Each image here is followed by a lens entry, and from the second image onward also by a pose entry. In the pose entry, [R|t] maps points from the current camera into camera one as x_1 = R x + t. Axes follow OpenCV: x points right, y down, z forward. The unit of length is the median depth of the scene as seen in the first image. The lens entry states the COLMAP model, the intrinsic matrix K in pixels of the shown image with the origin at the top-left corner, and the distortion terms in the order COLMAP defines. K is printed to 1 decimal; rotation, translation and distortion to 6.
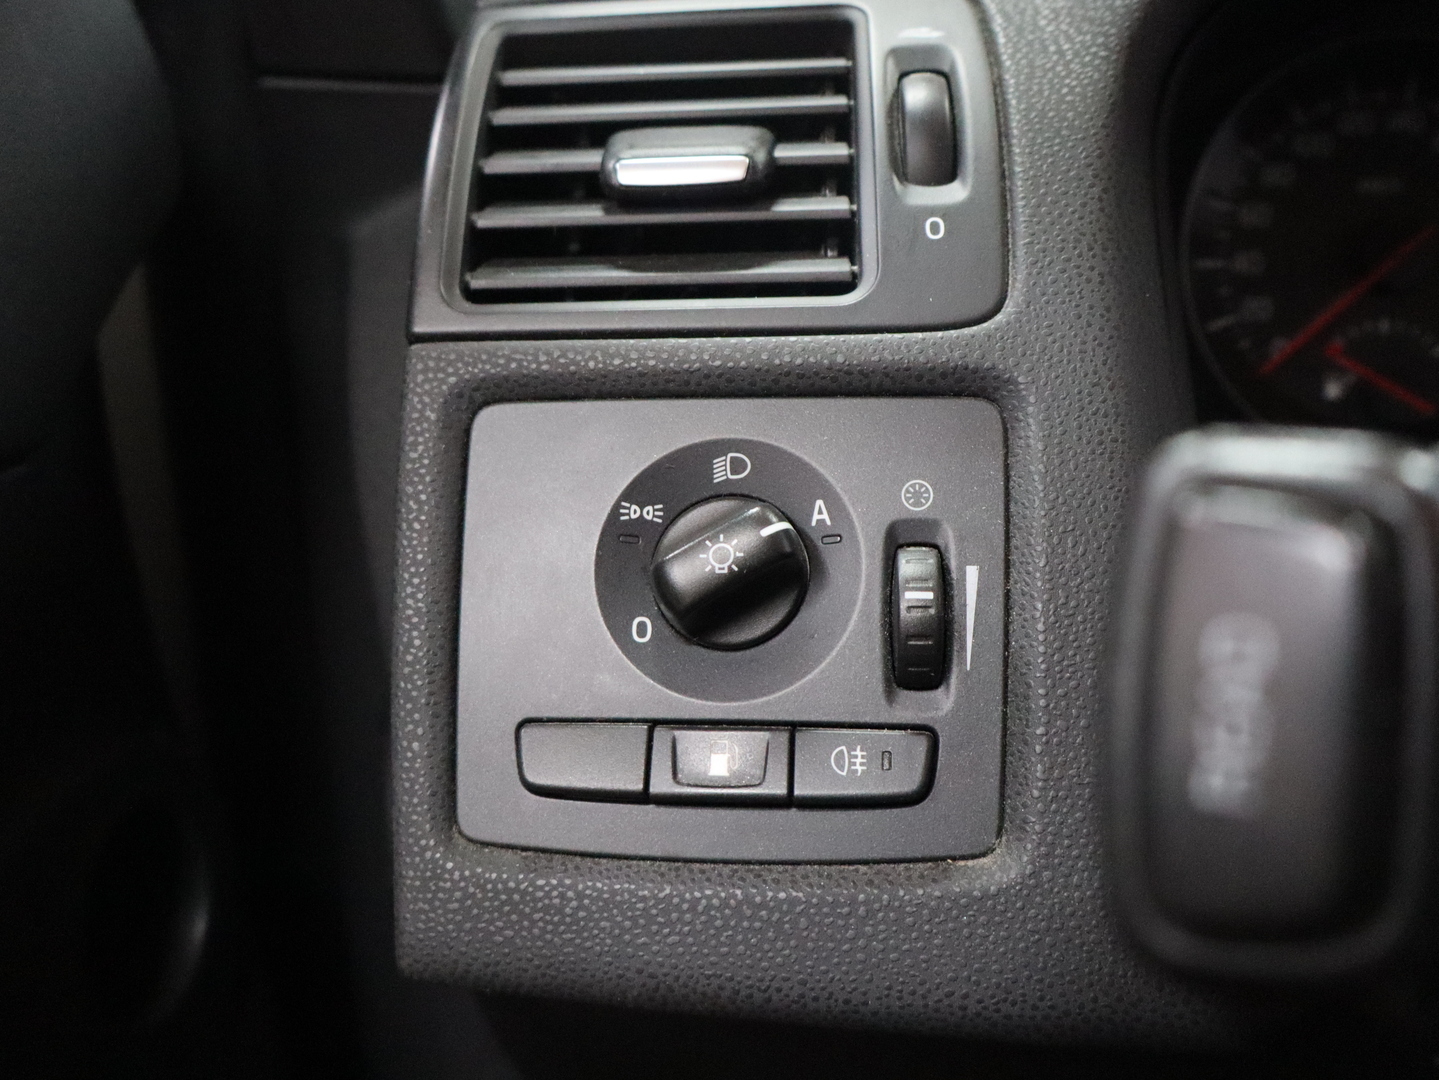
lens RADIAL K [[1364.6, 0, 717.9], [0, 1364.6, 533.3], [0, 0, 1]] dist [-0.003551, 0.000000]
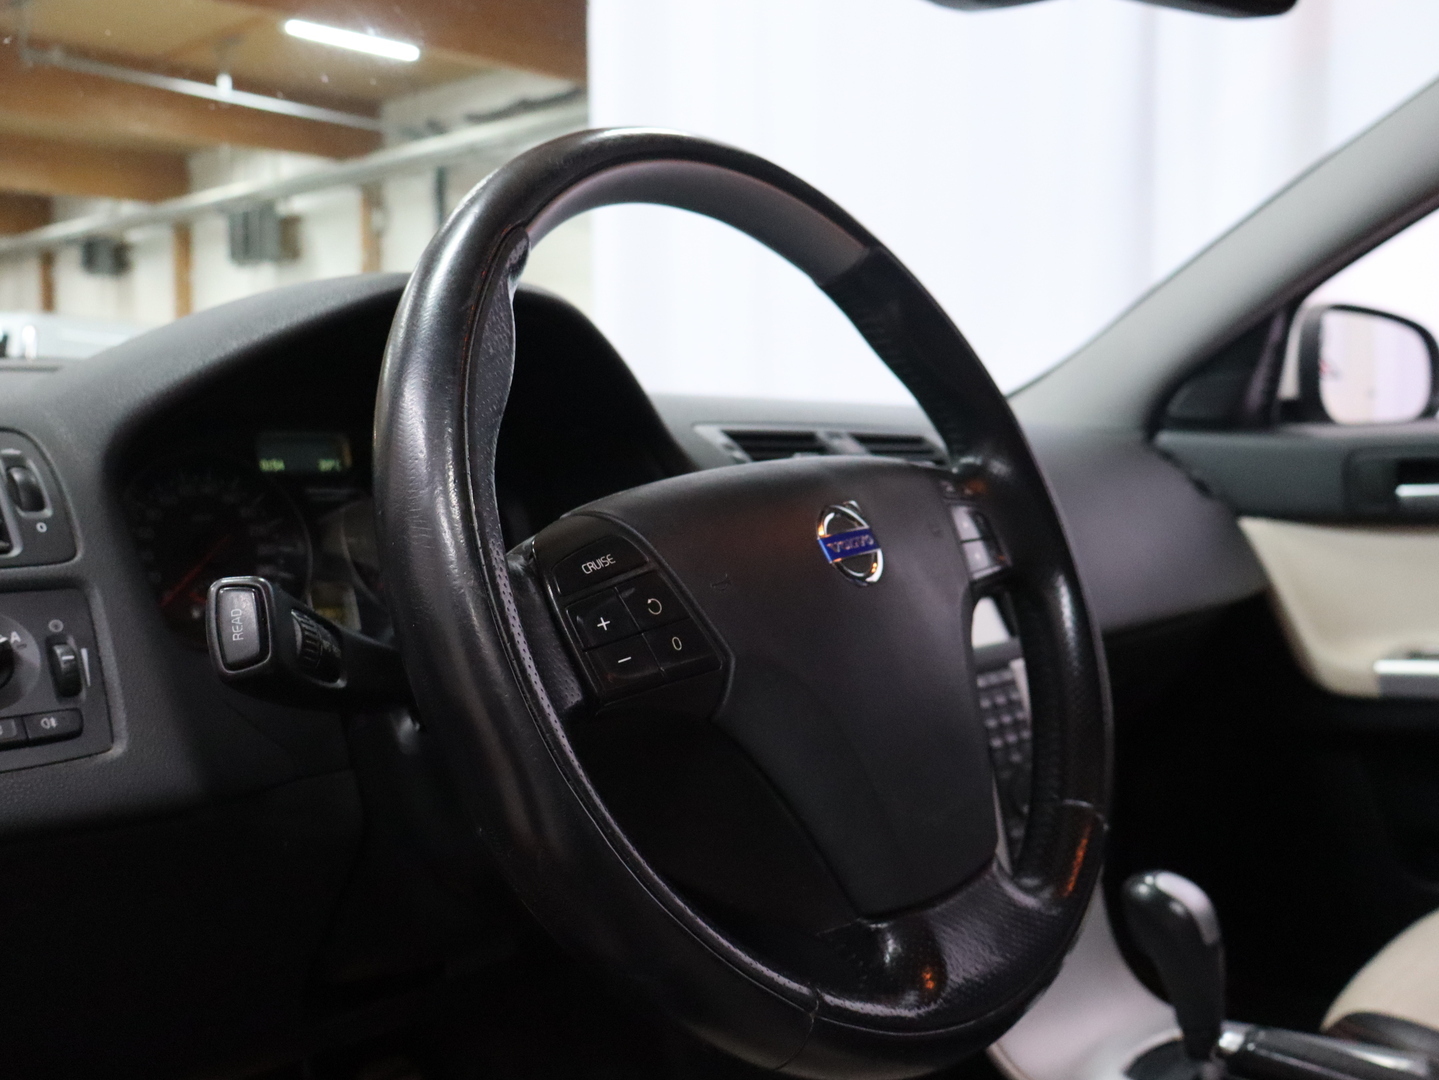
lens RADIAL K [[1364.6, 0, 717.1], [0, 1364.6, 539.5], [0, 0, 1]] dist [-0.003551, 0.000000]
pose [[0.679818, -0.028380, 0.732832, -0.842922], [0.221215, 0.960644, -0.168010, 0.498775], [-0.699223, 0.276329, 0.659341, -1.525309]]
